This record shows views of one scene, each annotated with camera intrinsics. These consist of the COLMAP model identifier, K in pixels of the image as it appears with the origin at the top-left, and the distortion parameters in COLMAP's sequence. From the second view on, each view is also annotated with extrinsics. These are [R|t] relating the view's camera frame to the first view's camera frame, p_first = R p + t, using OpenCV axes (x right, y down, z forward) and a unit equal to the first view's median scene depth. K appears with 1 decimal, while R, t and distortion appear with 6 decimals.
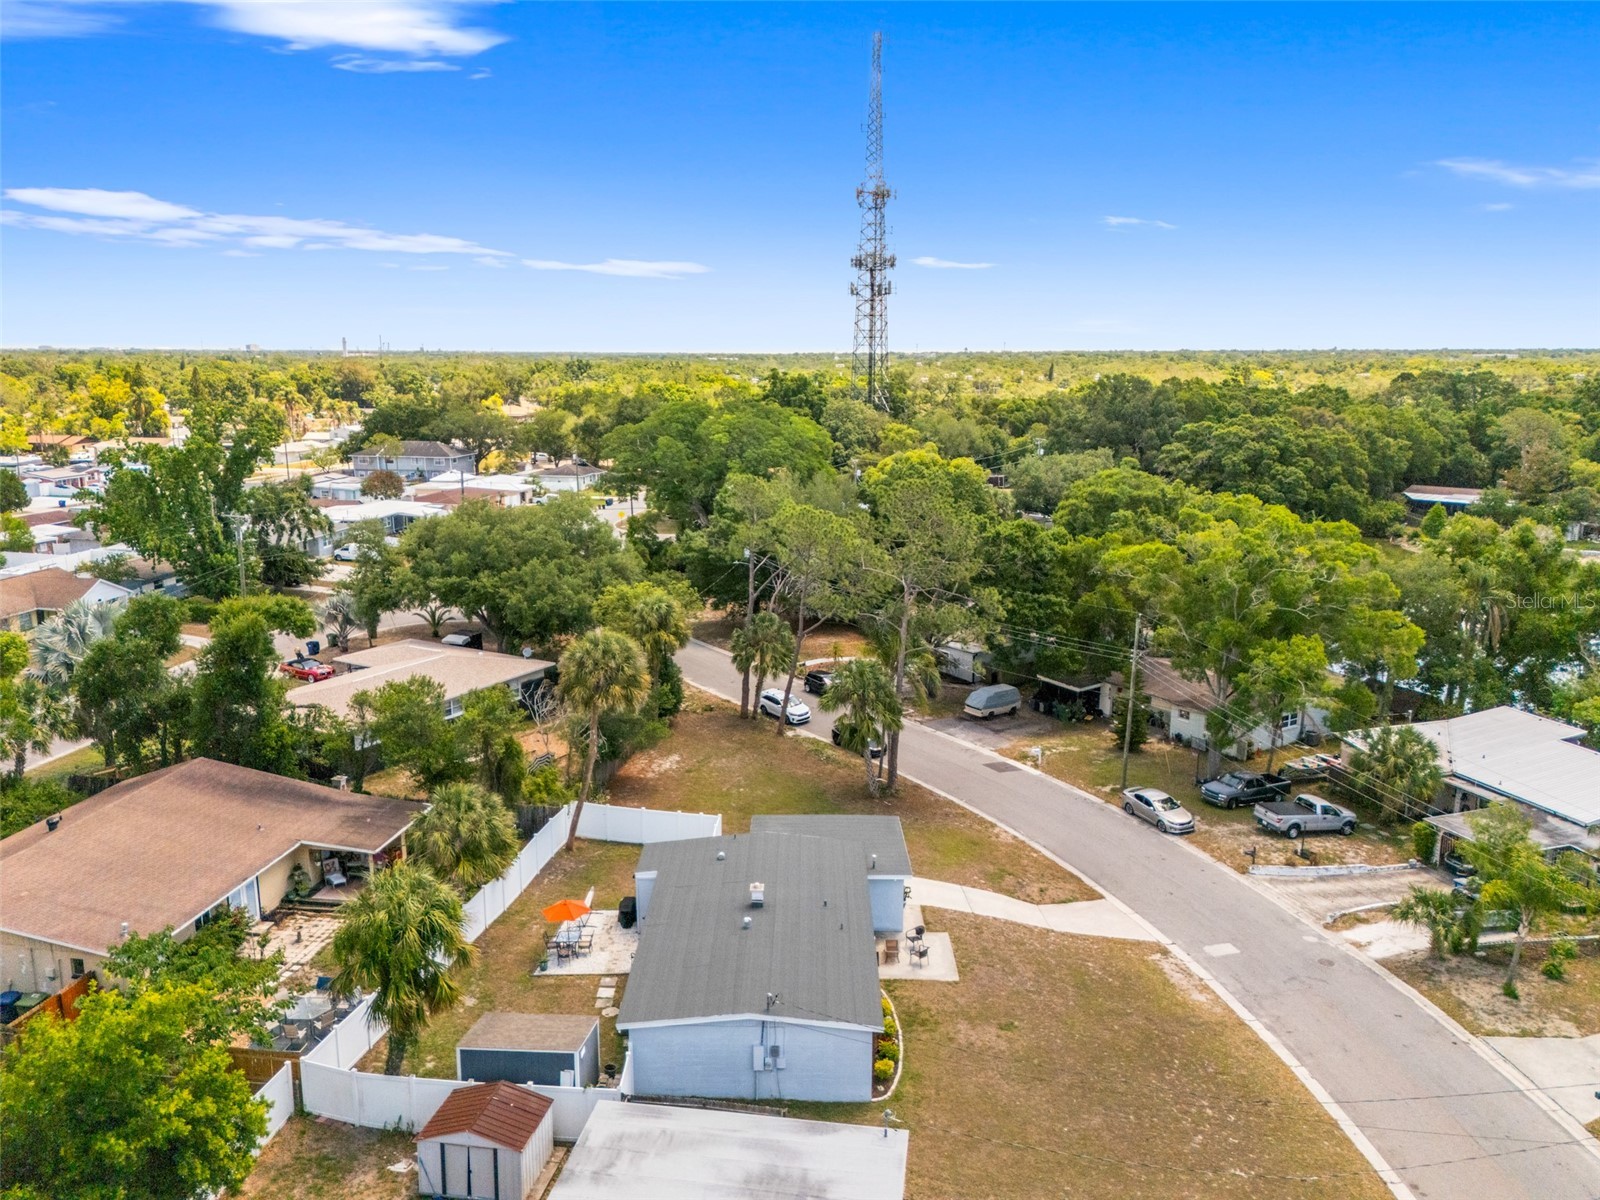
lens RADIAL K [[1172.1, 0, 795.8], [0, 1172.1, 604.1], [0, 0, 1]] dist [0.078295, -0.074284]
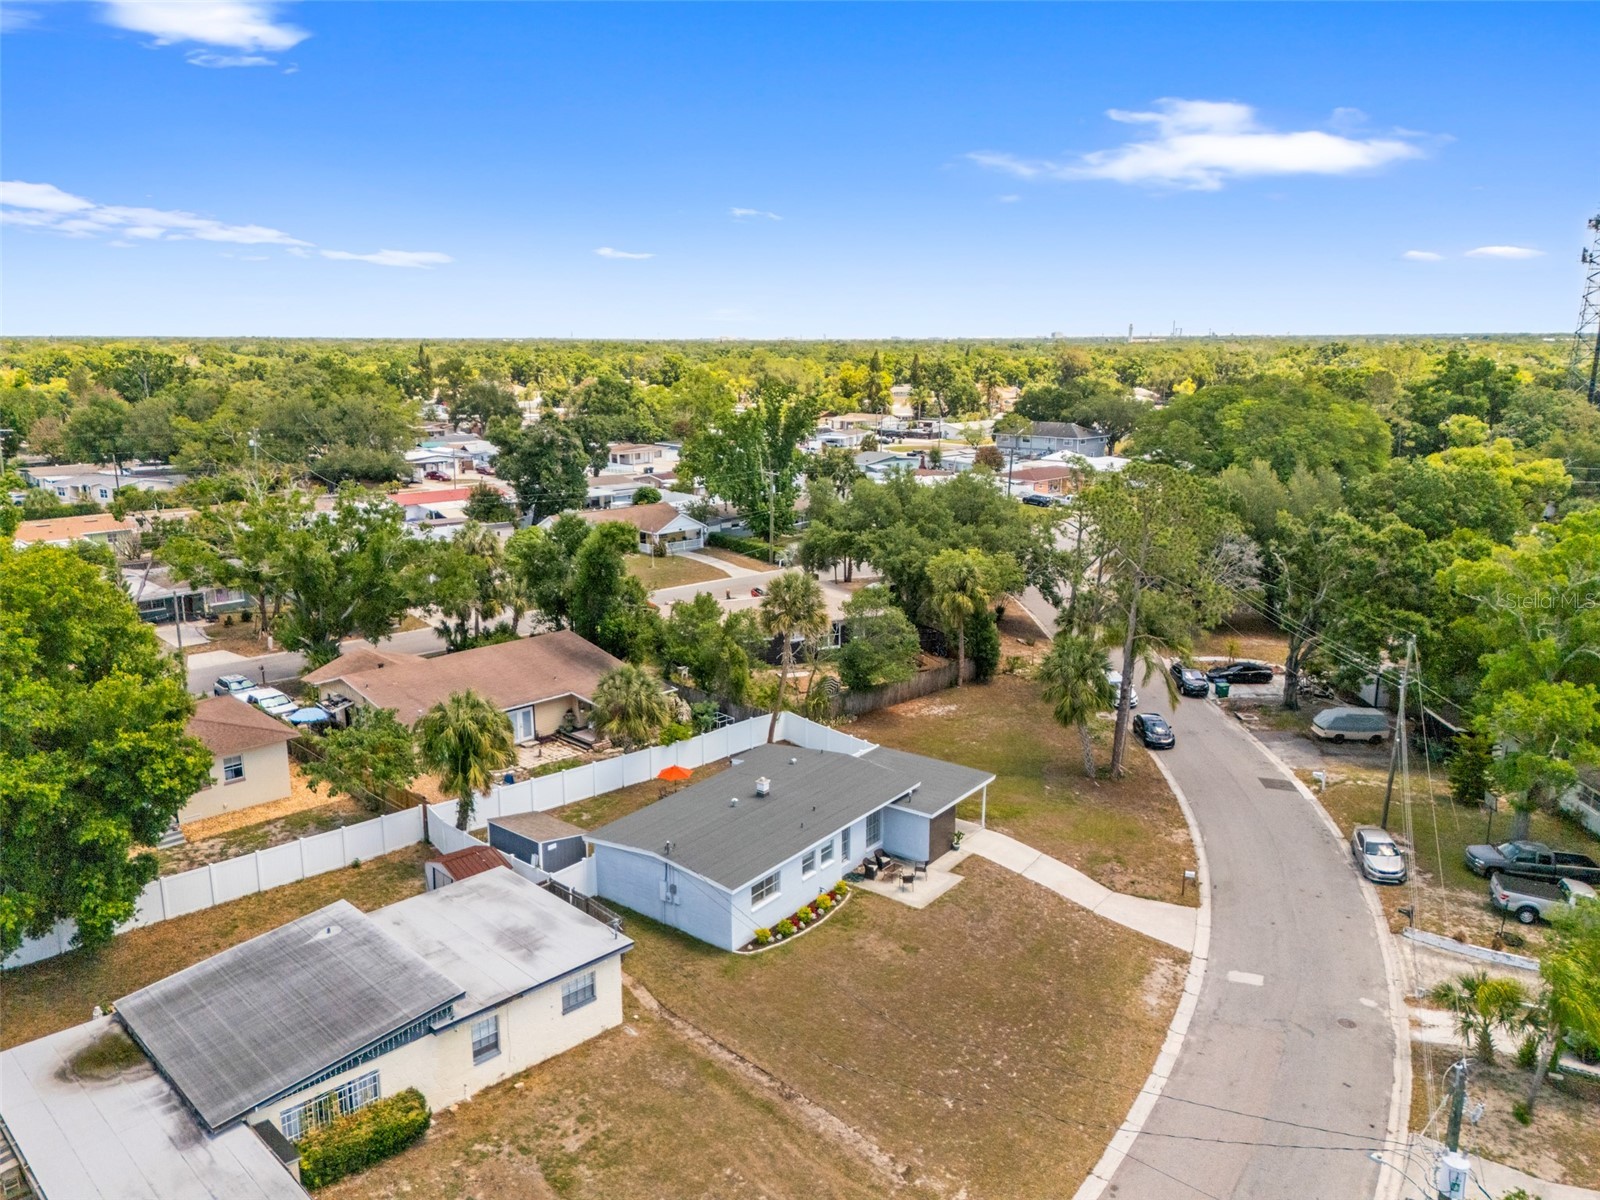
lens RADIAL K [[1172.1, 0, 795.8], [0, 1172.1, 604.1], [0, 0, 1]] dist [0.078295, -0.074284]
pose [[0.806441, 0.127404, -0.577426, 0.455021], [-0.120603, 0.991425, 0.050314, -0.003742], [0.578885, 0.029064, 0.814891, 0.019937]]
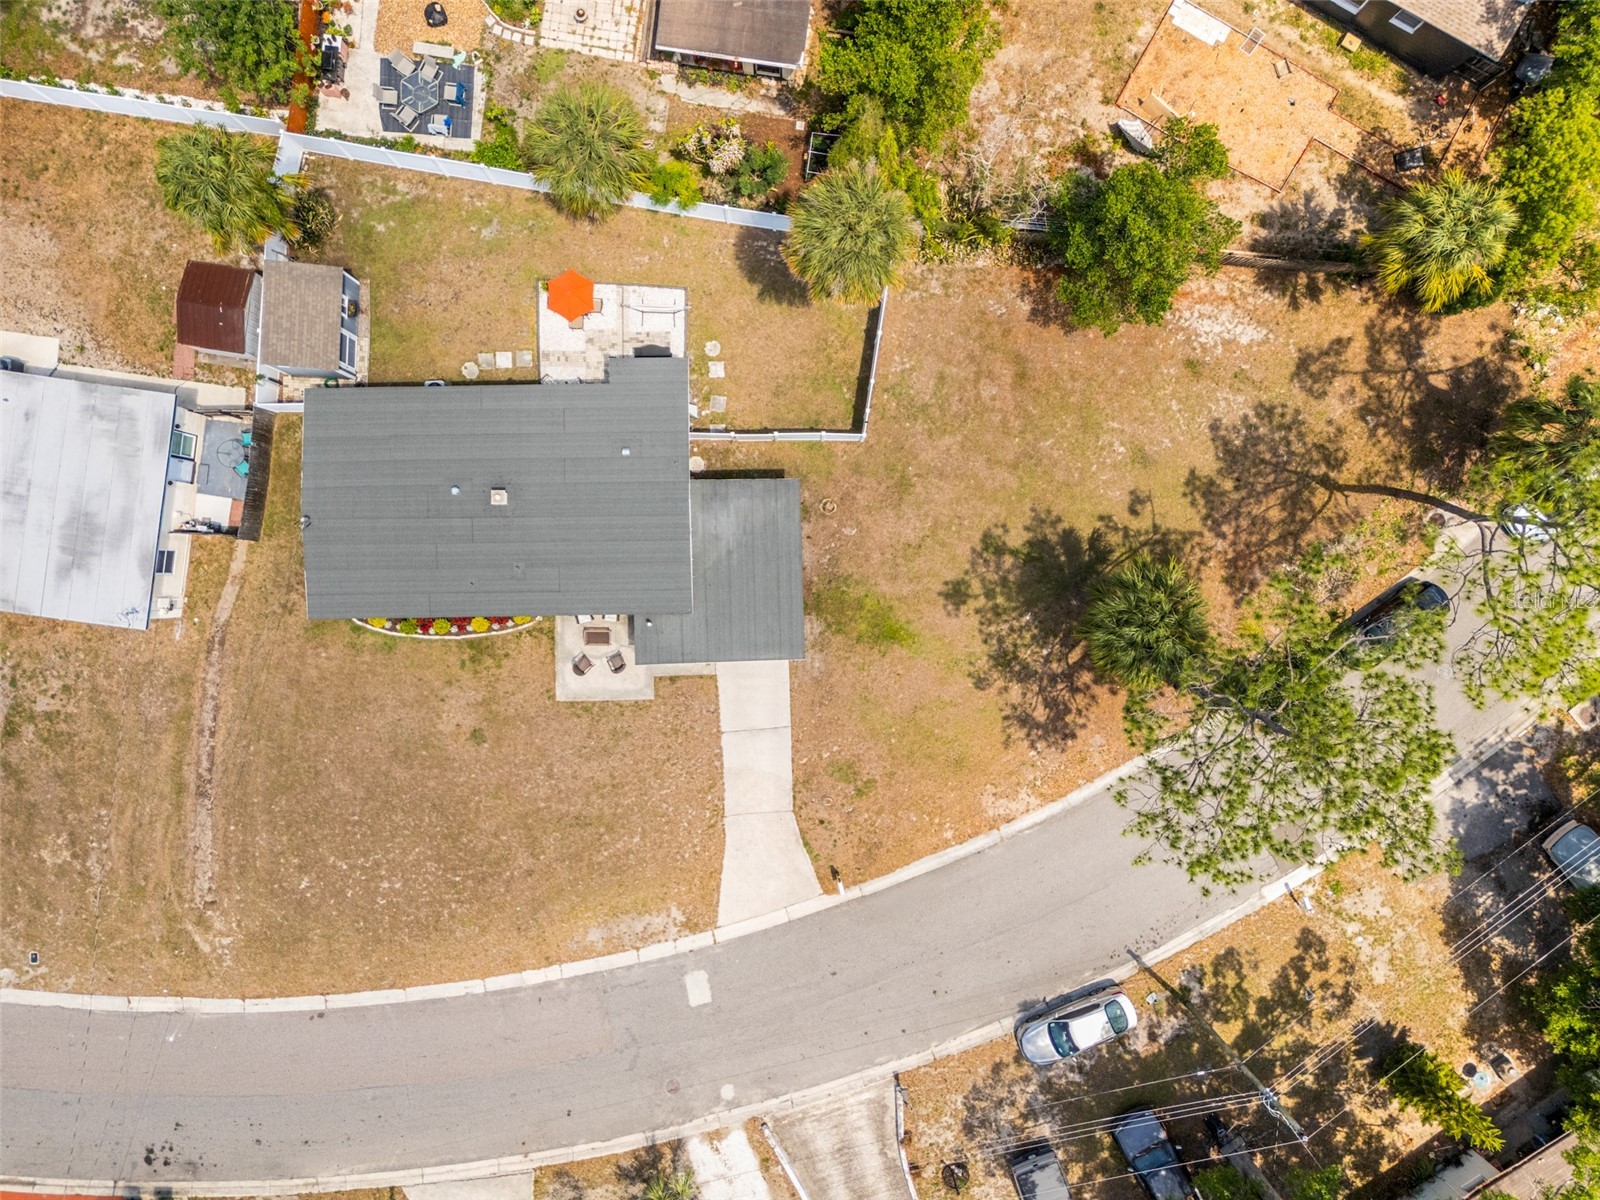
lens RADIAL K [[1172.1, 0, 795.8], [0, 1172.1, 604.1], [0, 0, 1]] dist [0.078295, -0.074284]
pose [[0.027578, 0.999510, 0.014826, 0.032250], [-0.211312, -0.008667, 0.977380, -0.508613], [0.977029, -0.030087, 0.210970, 0.700939]]
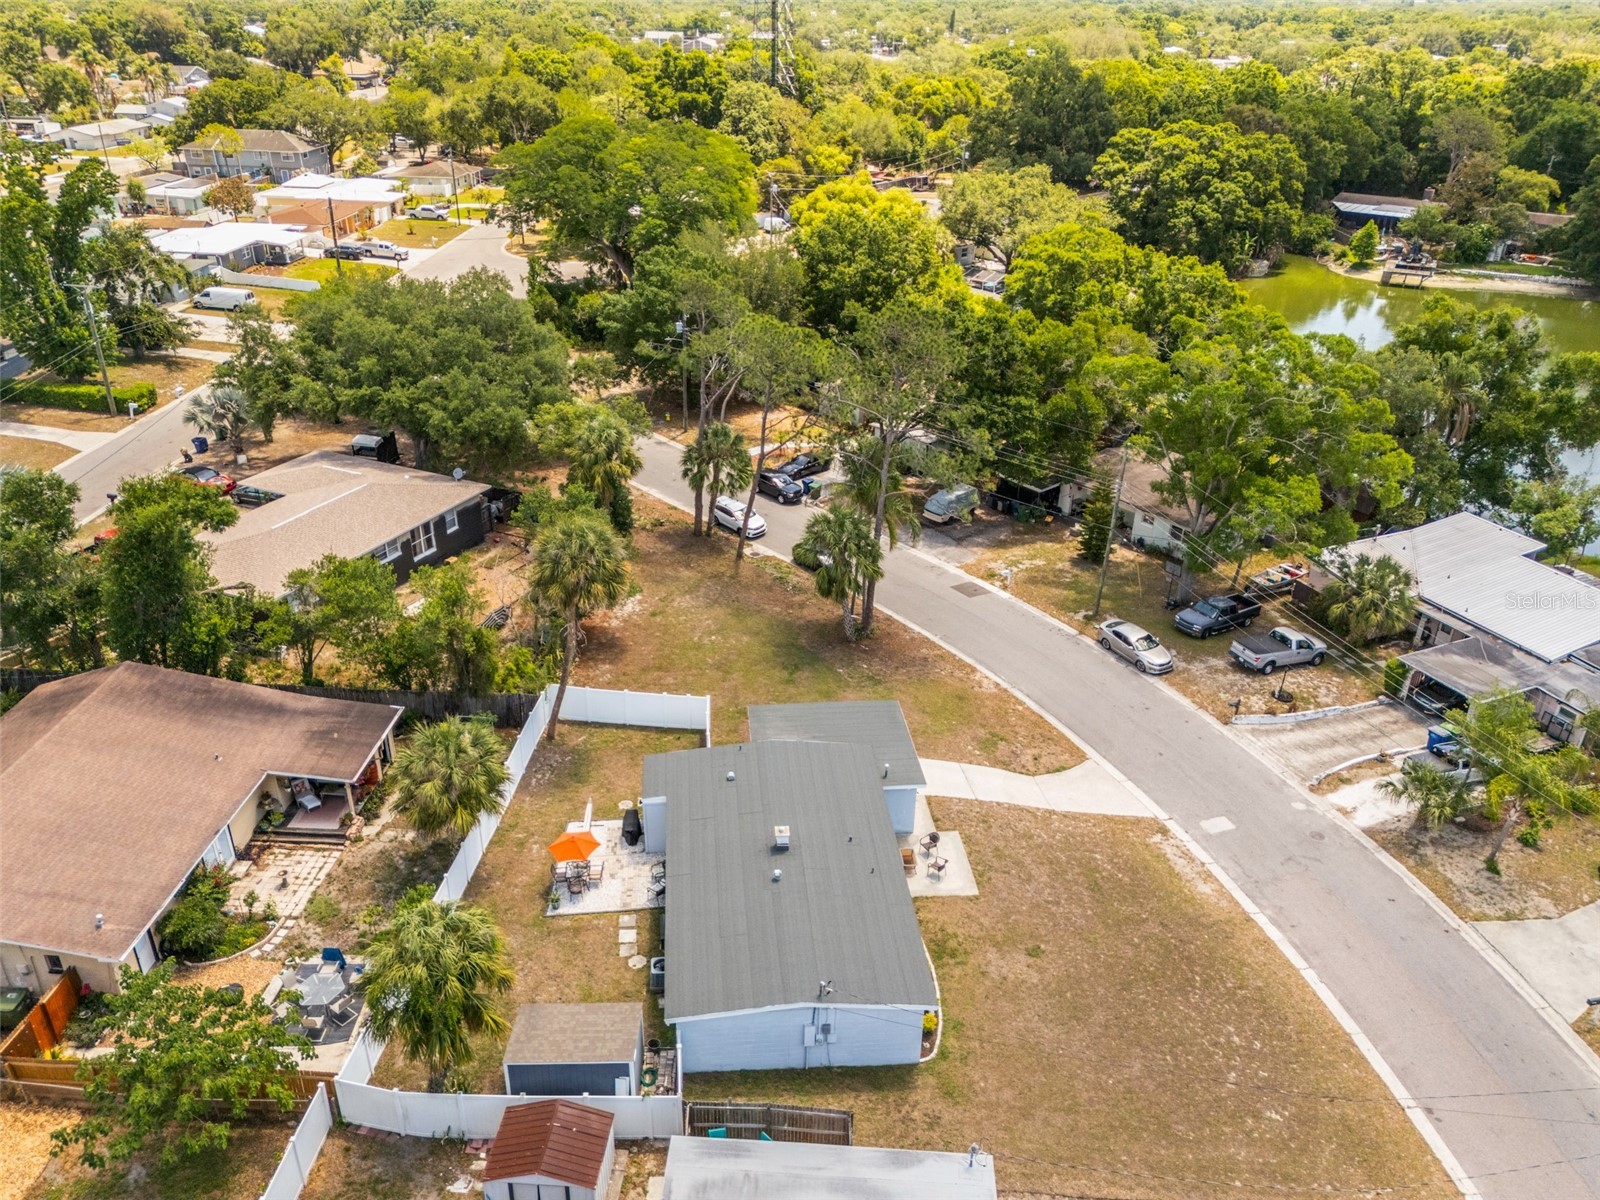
lens RADIAL K [[1172.1, 0, 795.8], [0, 1172.1, 604.1], [0, 0, 1]] dist [0.078295, -0.074284]
pose [[0.995029, -0.033701, 0.093711, -0.071624], [0.007127, 0.962684, 0.270533, -0.133728], [-0.099331, -0.268520, 0.958139, 0.088993]]
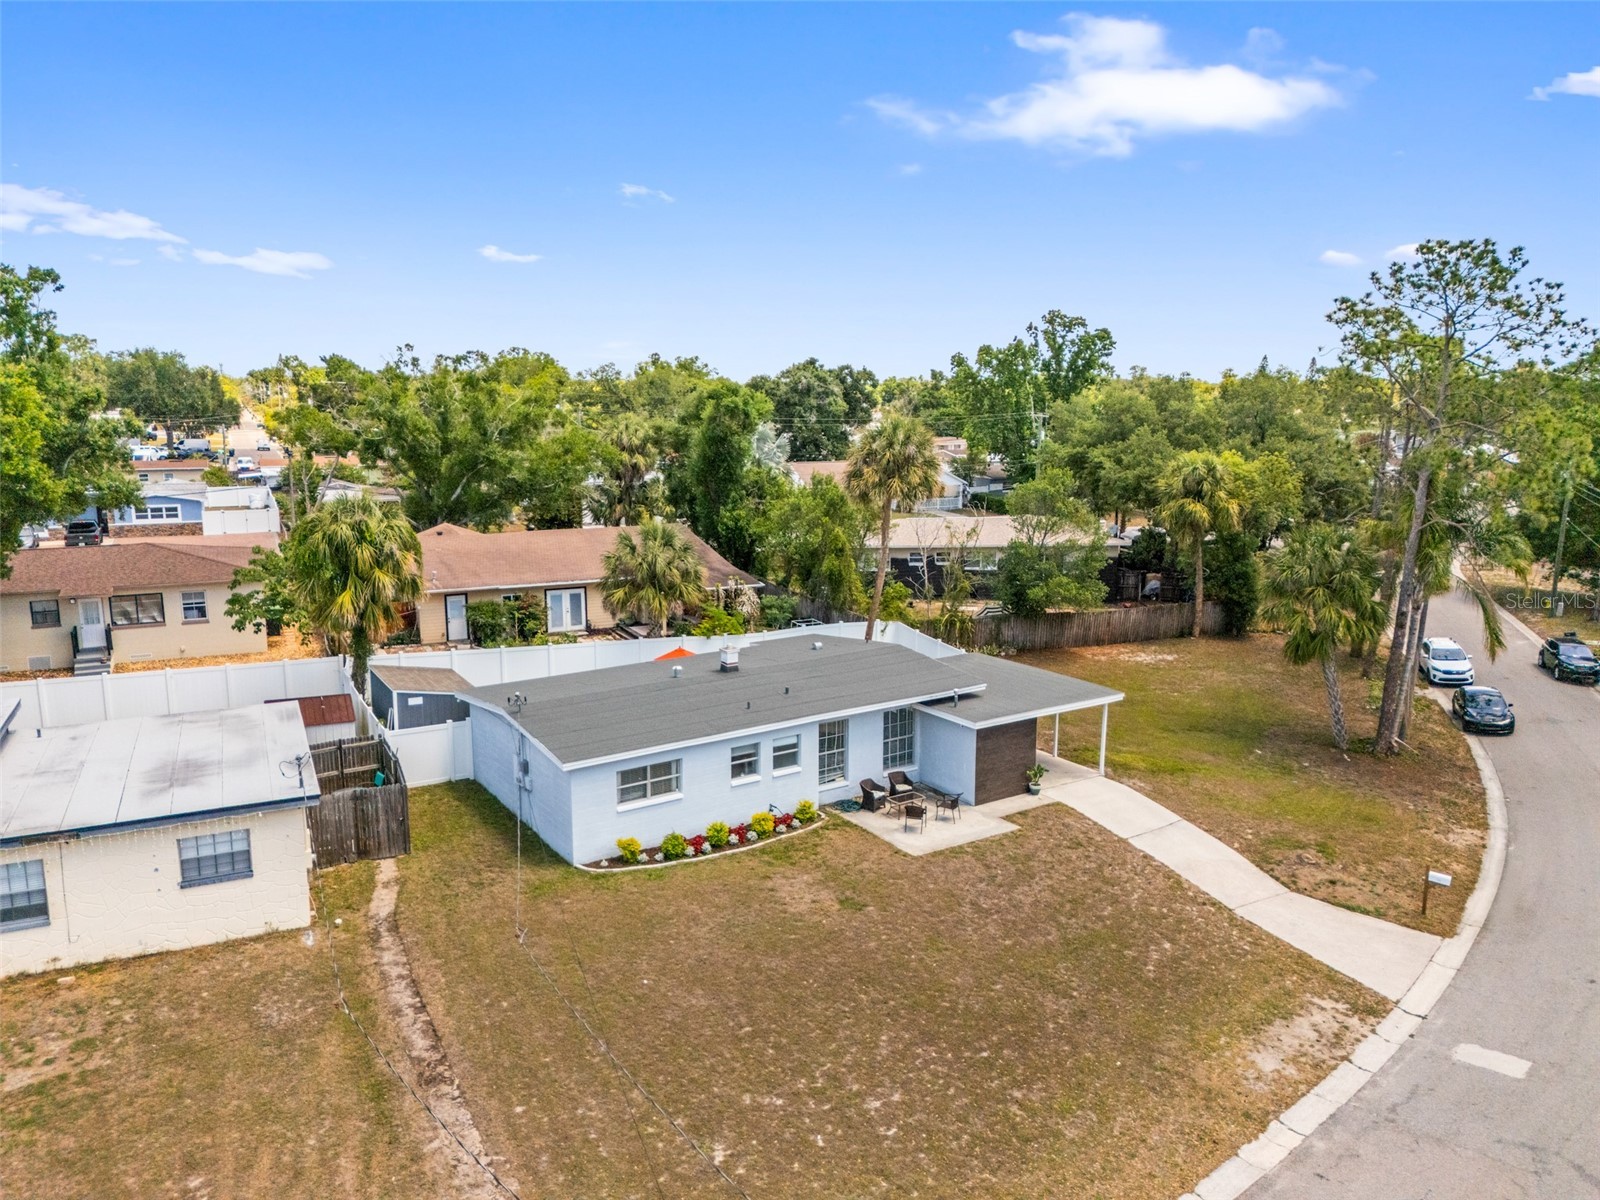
lens RADIAL K [[1172.1, 0, 795.8], [0, 1172.1, 604.1], [0, 0, 1]] dist [0.078295, -0.074284]
pose [[0.568763, 0.148987, -0.808895, 0.442822], [-0.172701, 0.983166, 0.059653, 0.103740], [0.804166, 0.105769, 0.584919, 0.377432]]
